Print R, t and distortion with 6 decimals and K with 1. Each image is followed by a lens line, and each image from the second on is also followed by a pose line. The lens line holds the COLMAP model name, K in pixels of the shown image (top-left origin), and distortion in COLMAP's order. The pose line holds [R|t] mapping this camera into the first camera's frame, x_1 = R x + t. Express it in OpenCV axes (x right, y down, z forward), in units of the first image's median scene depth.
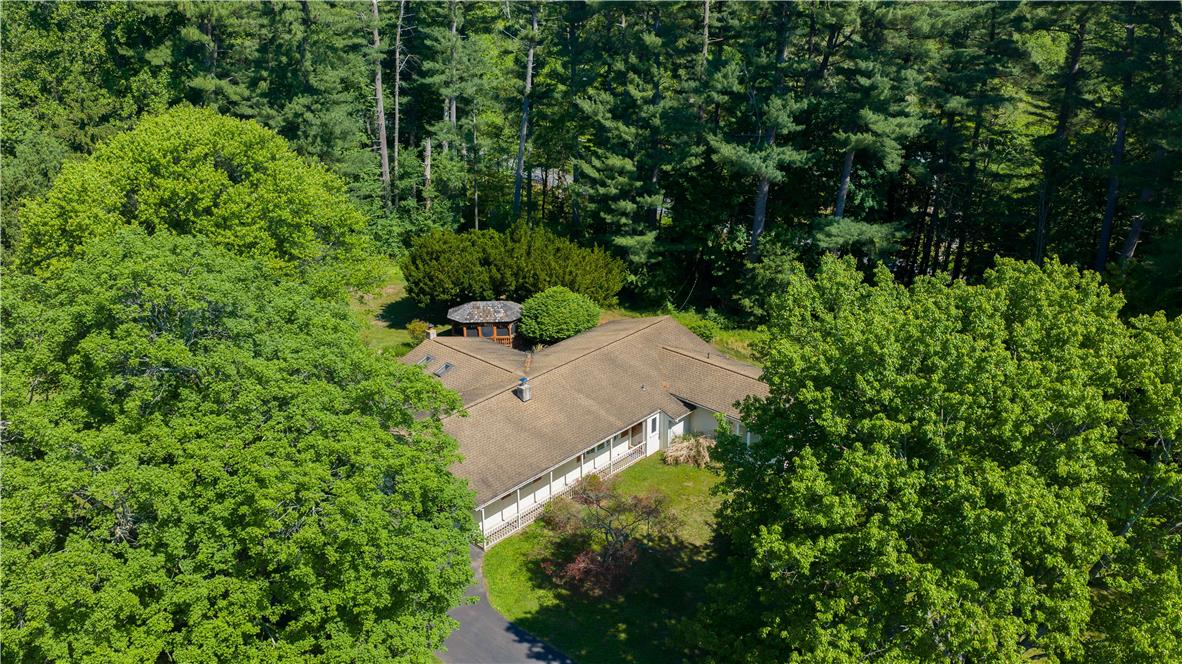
lens RADIAL K [[978.7, 0, 589.9], [0, 978.7, 340.7], [0, 0, 1]] dist [0.031677, -0.067711]
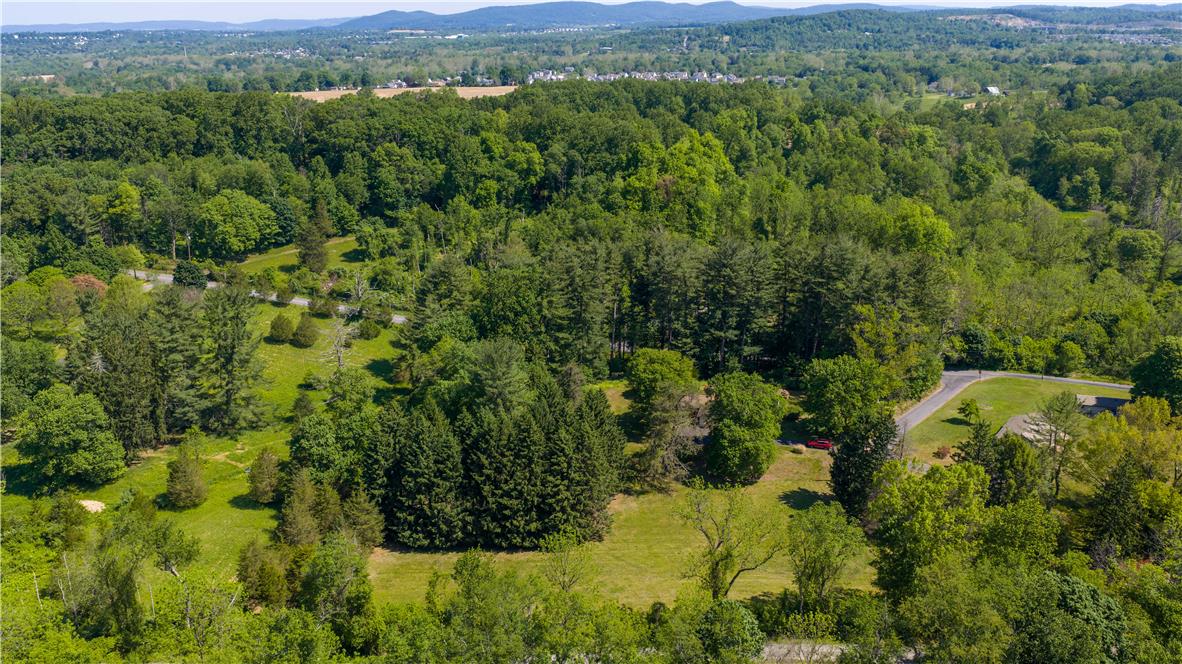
lens RADIAL K [[978.7, 0, 595.2], [0, 978.7, 335.2], [0, 0, 1]] dist [0.031677, -0.067711]
pose [[0.878930, -0.151833, 0.452139, -1.895880], [0.196184, 0.979157, -0.052560, -0.088549], [-0.434735, 0.134899, 0.890398, -2.011417]]
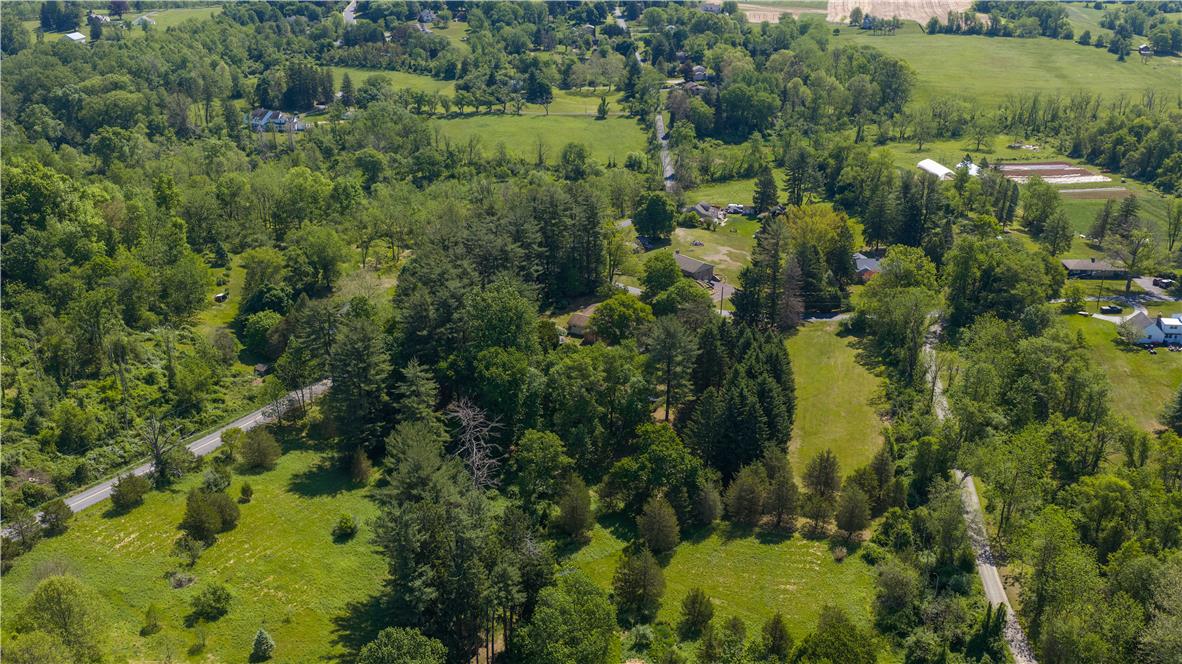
lens RADIAL K [[978.7, 0, 596.9], [0, 978.7, 336.2], [0, 0, 1]] dist [0.031677, -0.067711]
pose [[-0.277653, -0.378717, 0.882883, -3.849392], [0.380266, 0.800630, 0.463022, -1.927336], [-0.882217, 0.464289, -0.078284, 1.204154]]
